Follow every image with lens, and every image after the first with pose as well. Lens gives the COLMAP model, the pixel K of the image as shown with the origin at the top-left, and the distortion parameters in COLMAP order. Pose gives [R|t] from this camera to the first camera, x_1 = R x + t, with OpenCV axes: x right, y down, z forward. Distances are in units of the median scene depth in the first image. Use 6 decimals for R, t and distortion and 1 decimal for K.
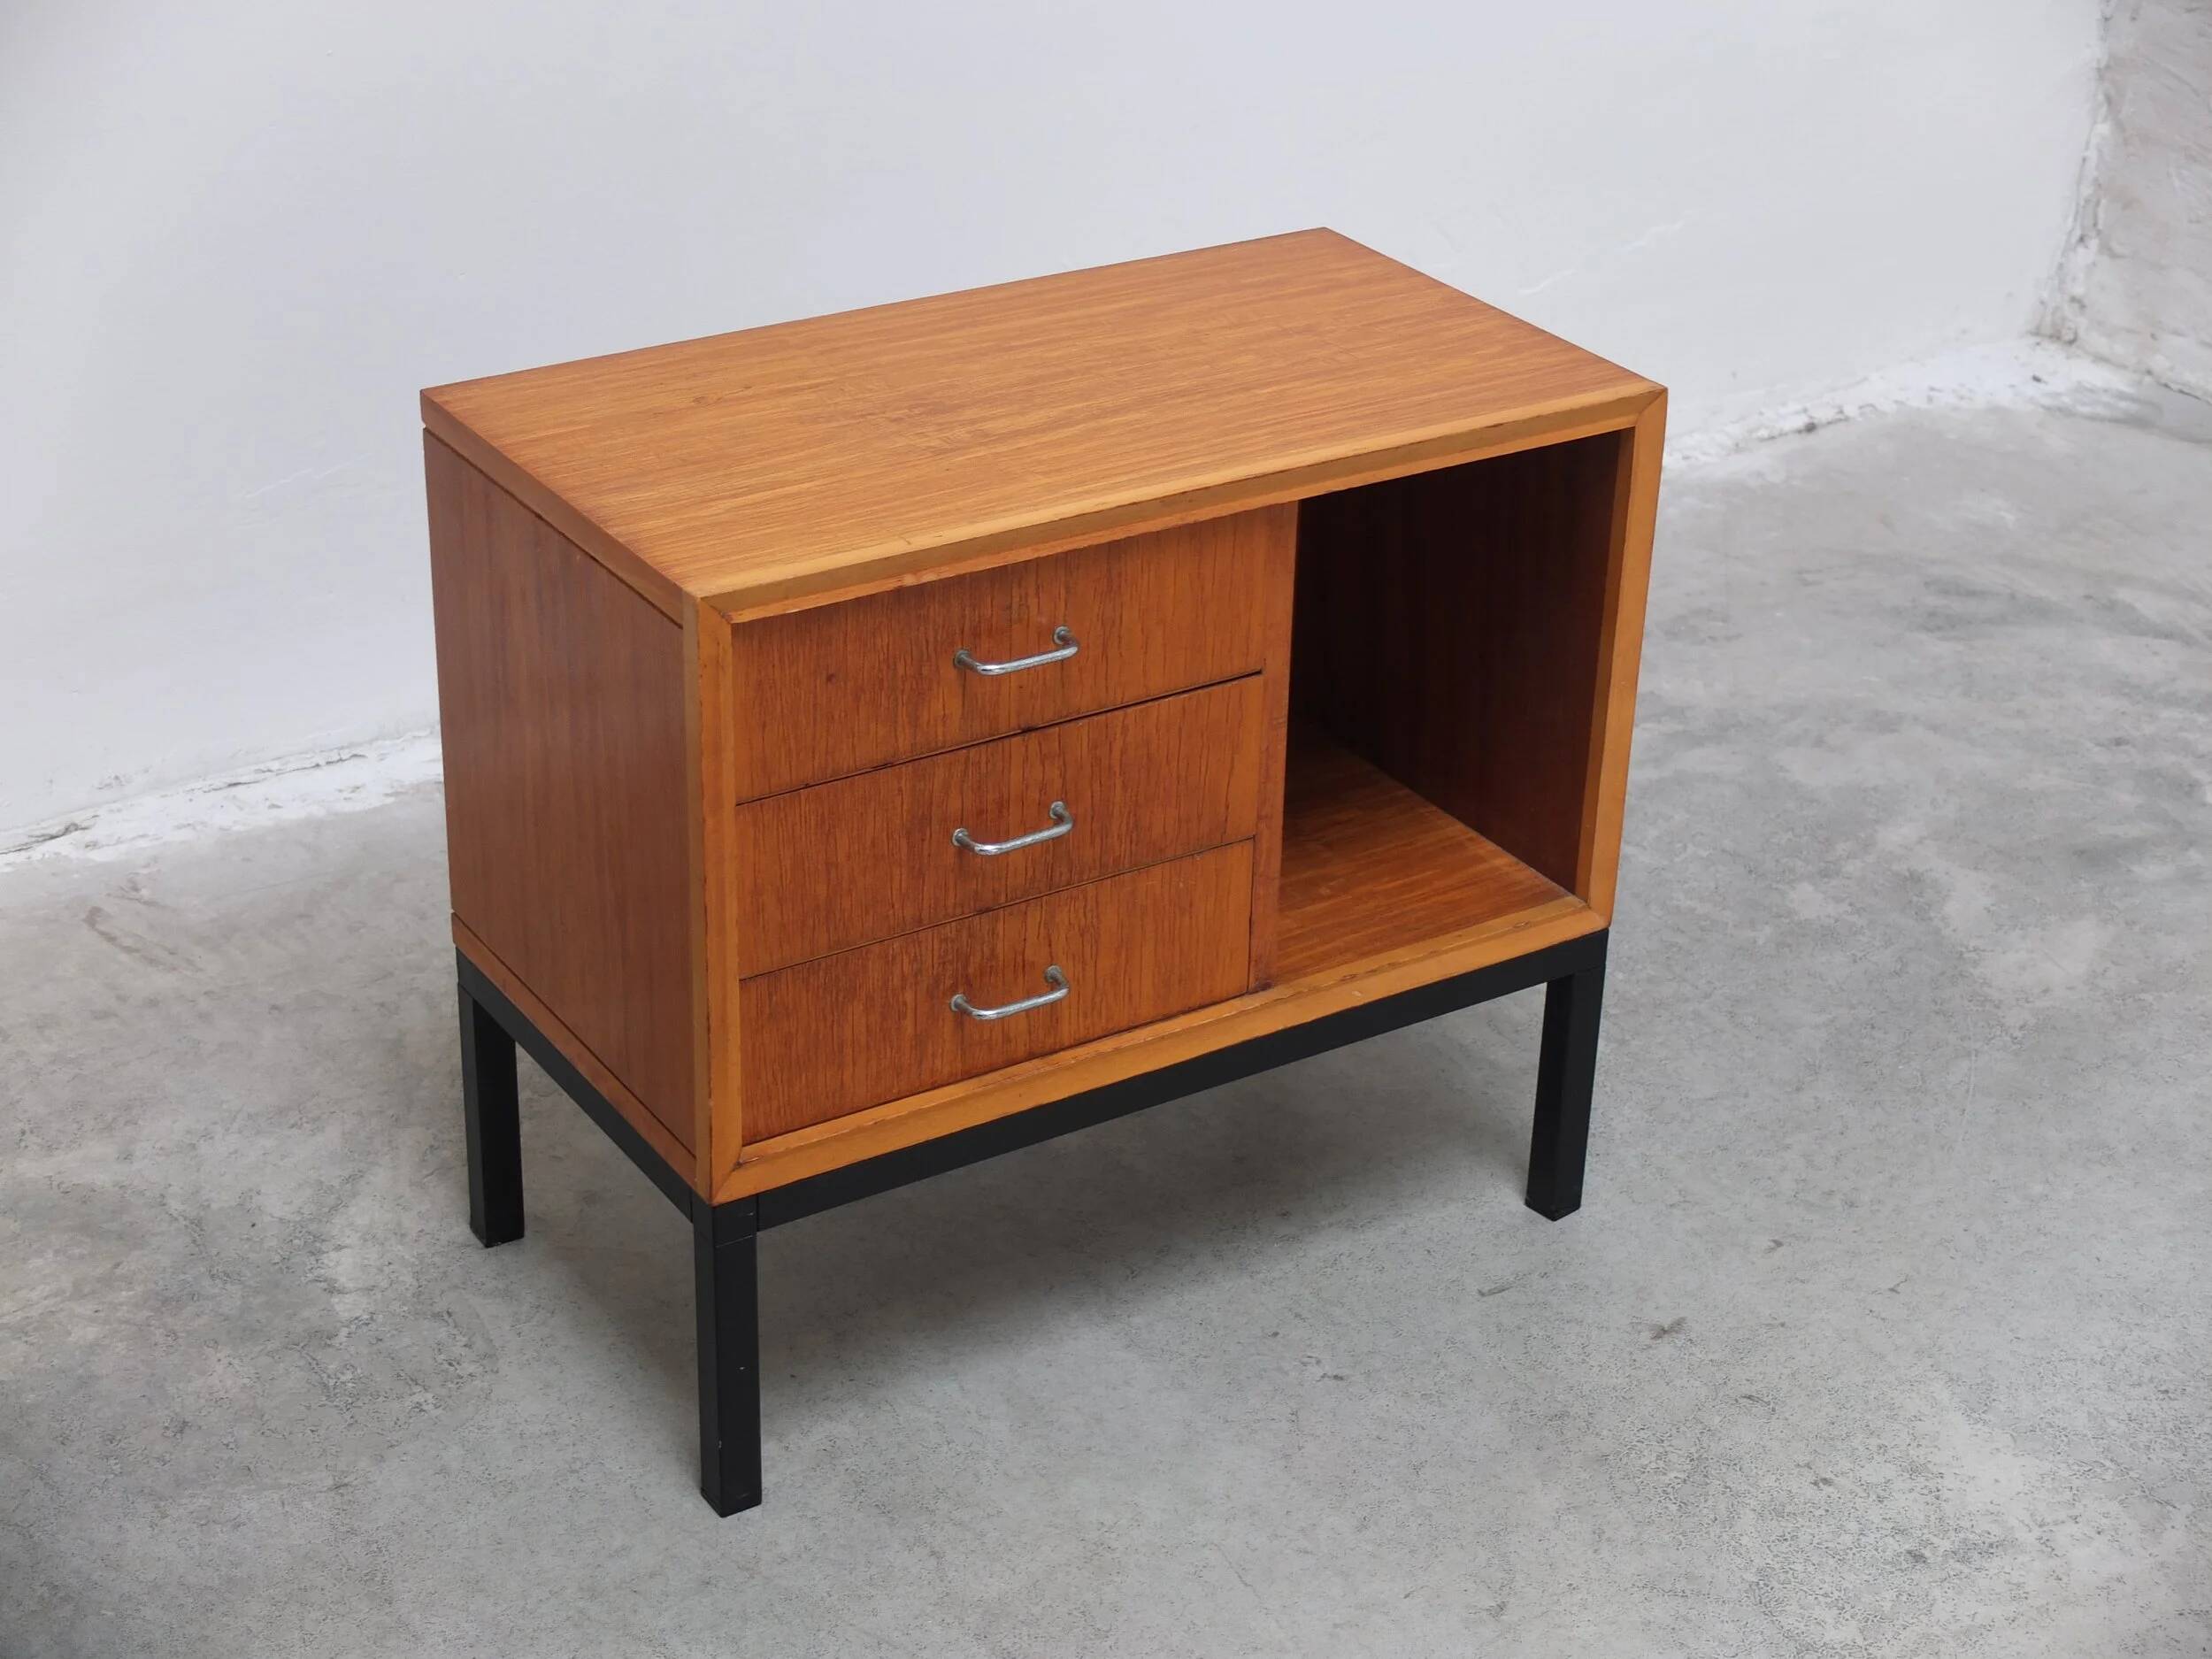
lens RADIAL K [[3653.1, 0, 1136.6], [0, 3653.1, 823.5], [0, 0, 1]] dist [0.039698, 0.000000]
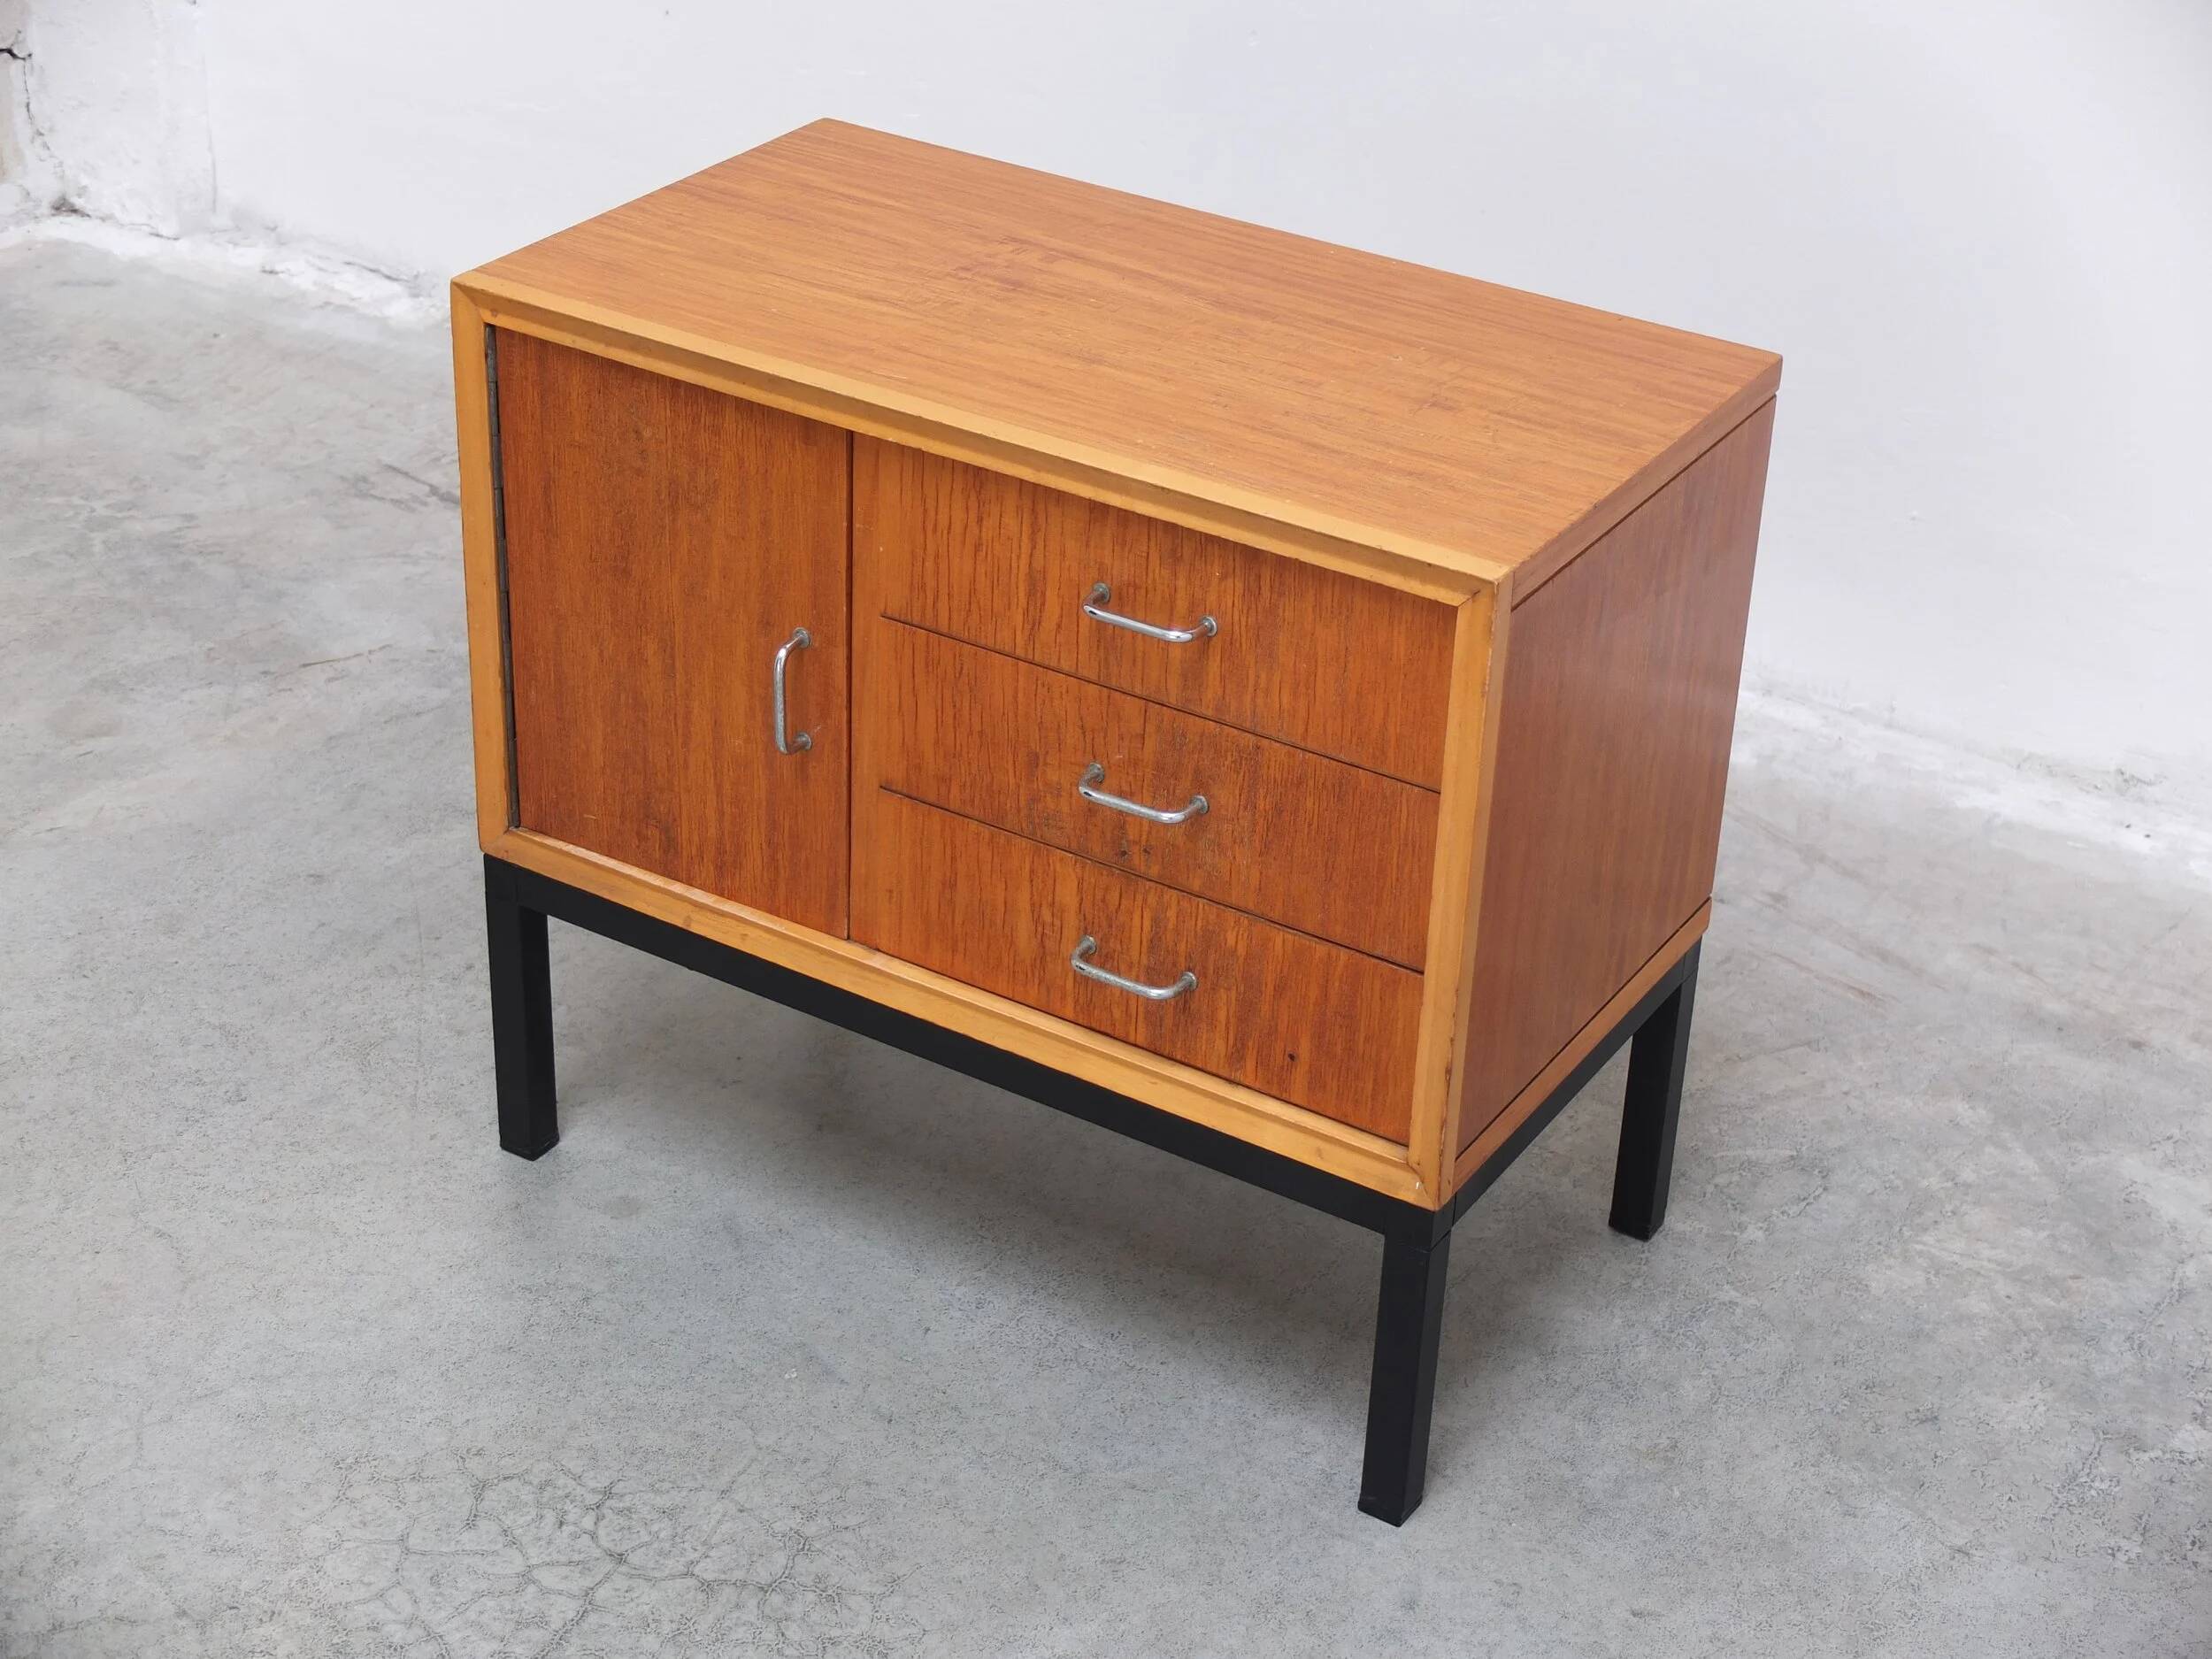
lens RADIAL K [[3756.8, 0, 1050.6], [0, 3756.8, 779.2], [0, 0, 1]] dist [0.011498, 0.000000]
pose [[0.409152, 0.409871, -0.815230, 0.394914], [-0.421471, 0.877307, 0.229552, -0.116736], [0.809294, 0.249674, 0.531701, 0.248619]]
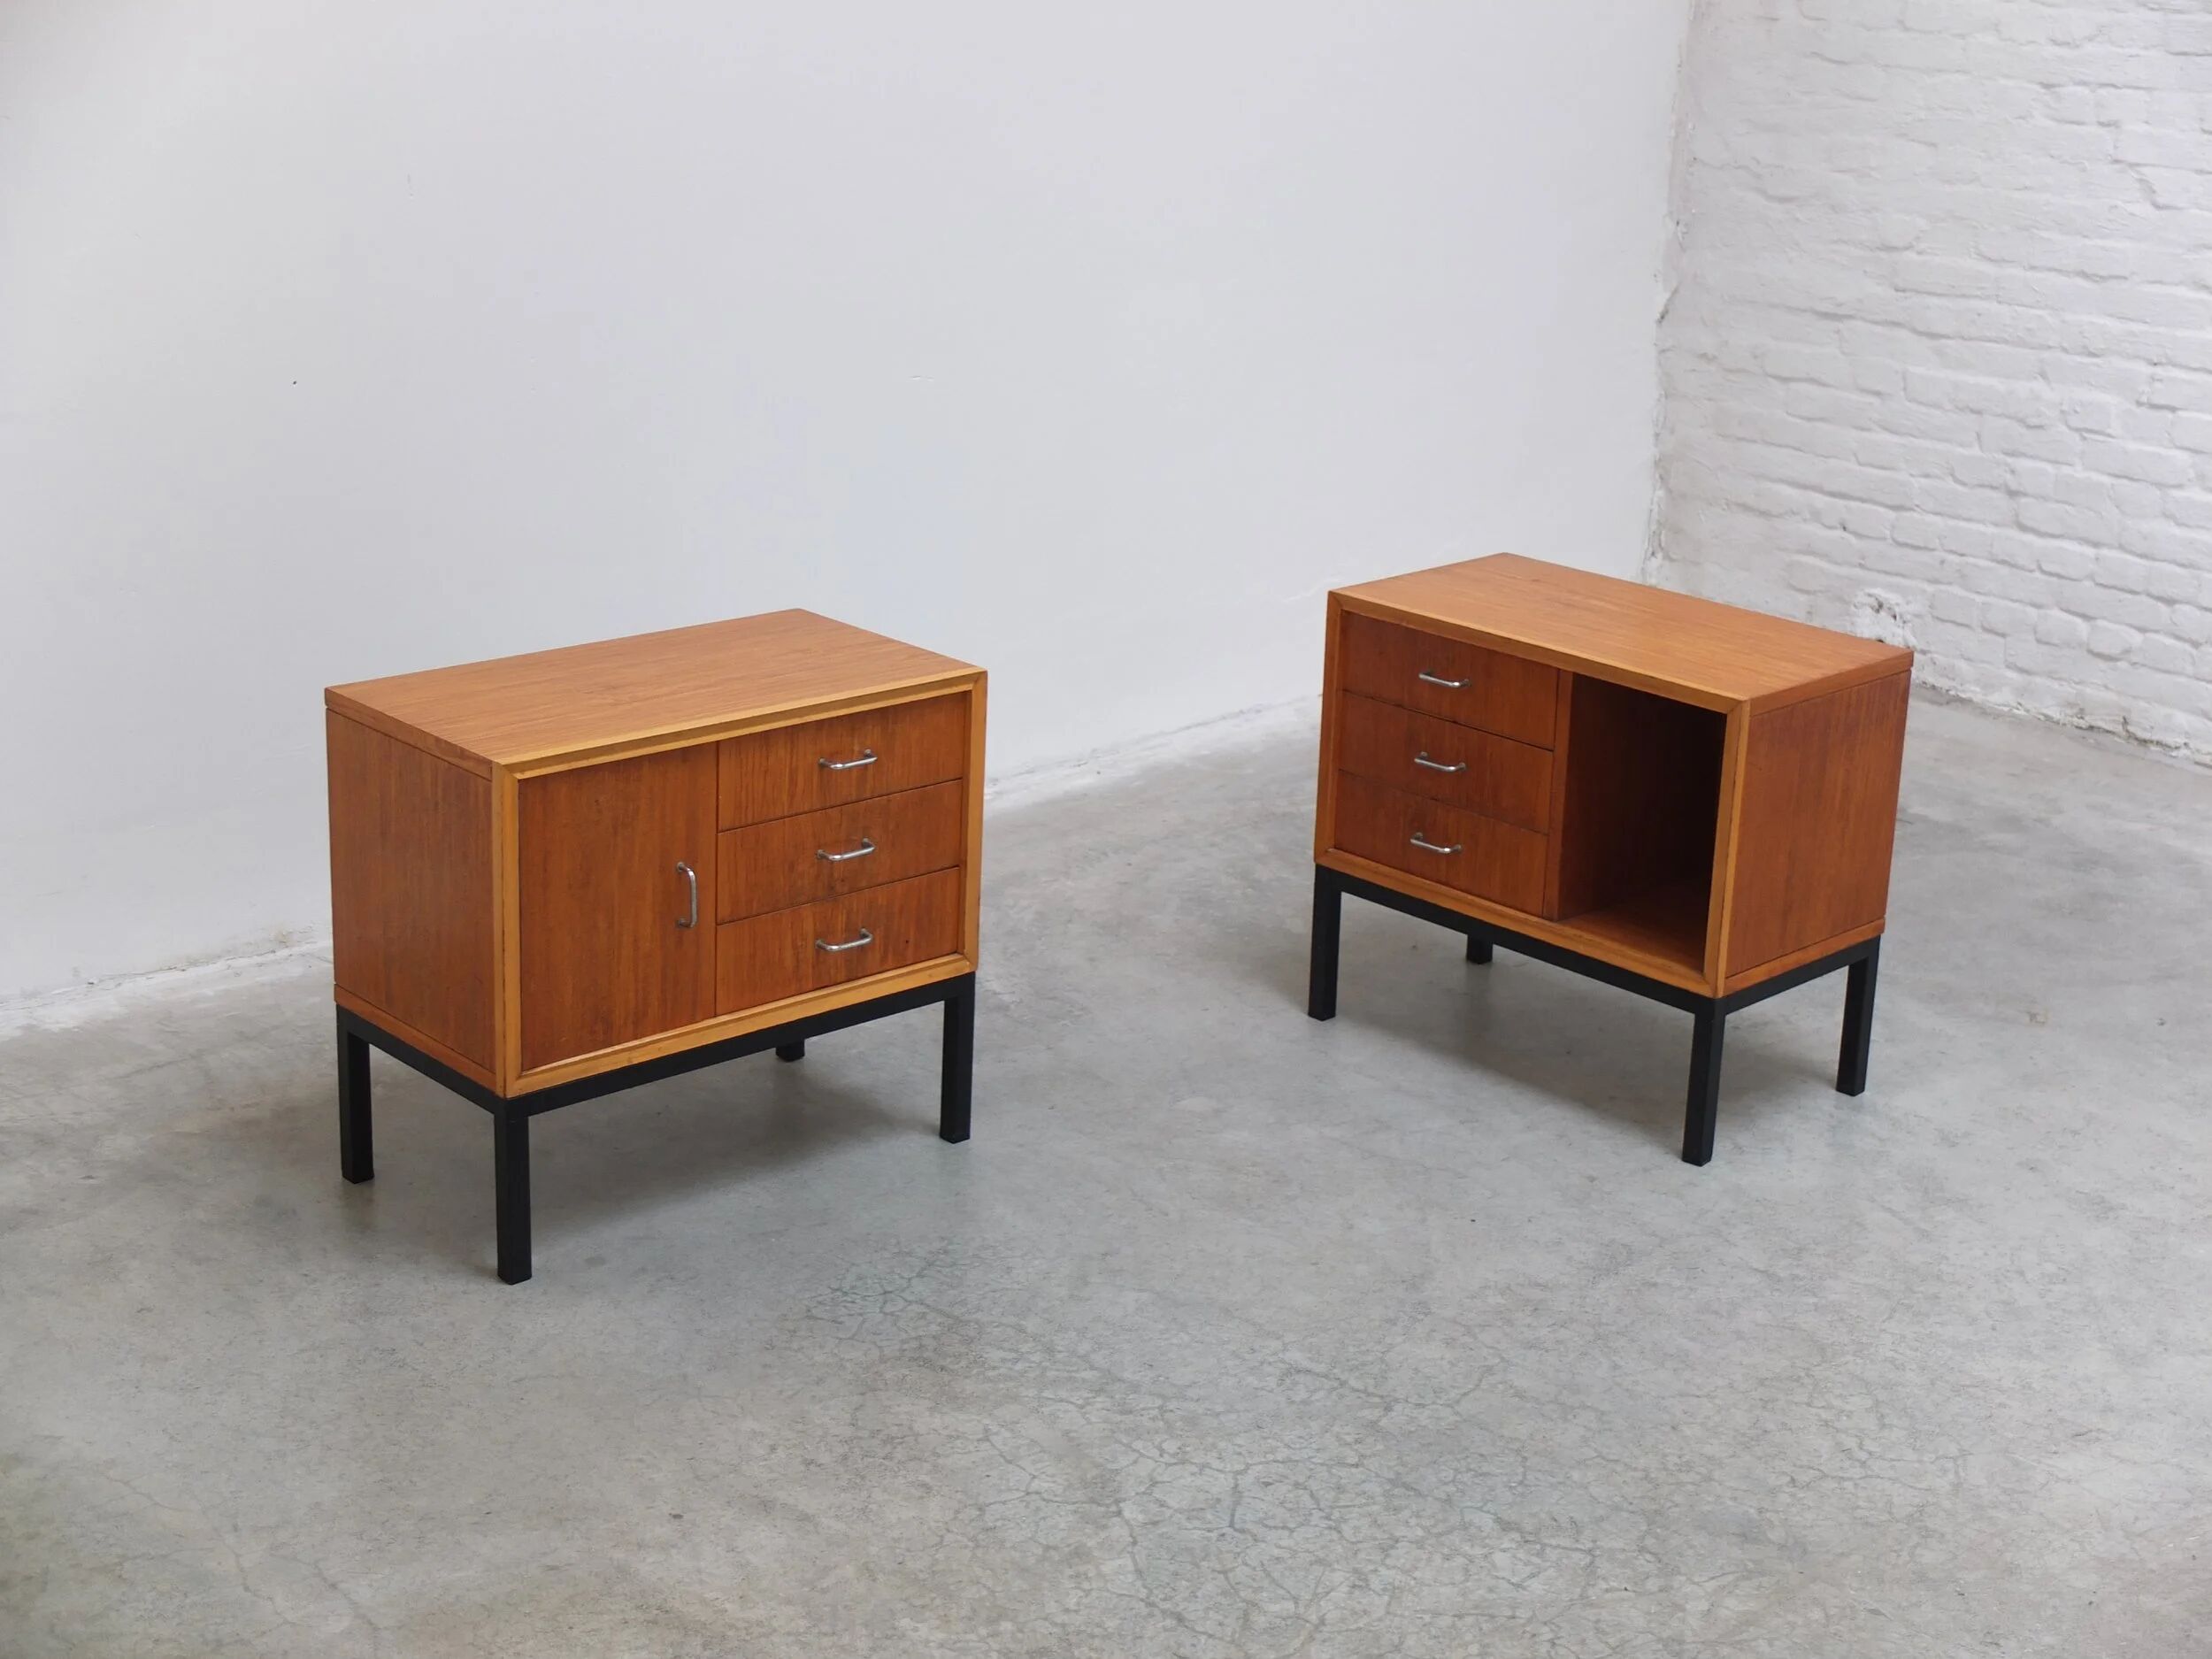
lens RADIAL K [[3279.3, 0, 1173.1], [0, 3279.3, 843.5], [0, 0, 1]] dist [-0.055756, 0.000000]
pose [[0.983709, -0.056818, 0.170556, -0.475476], [0.080675, 0.987366, -0.136382, 0.336283], [-0.160652, 0.147920, 0.975864, -0.958991]]
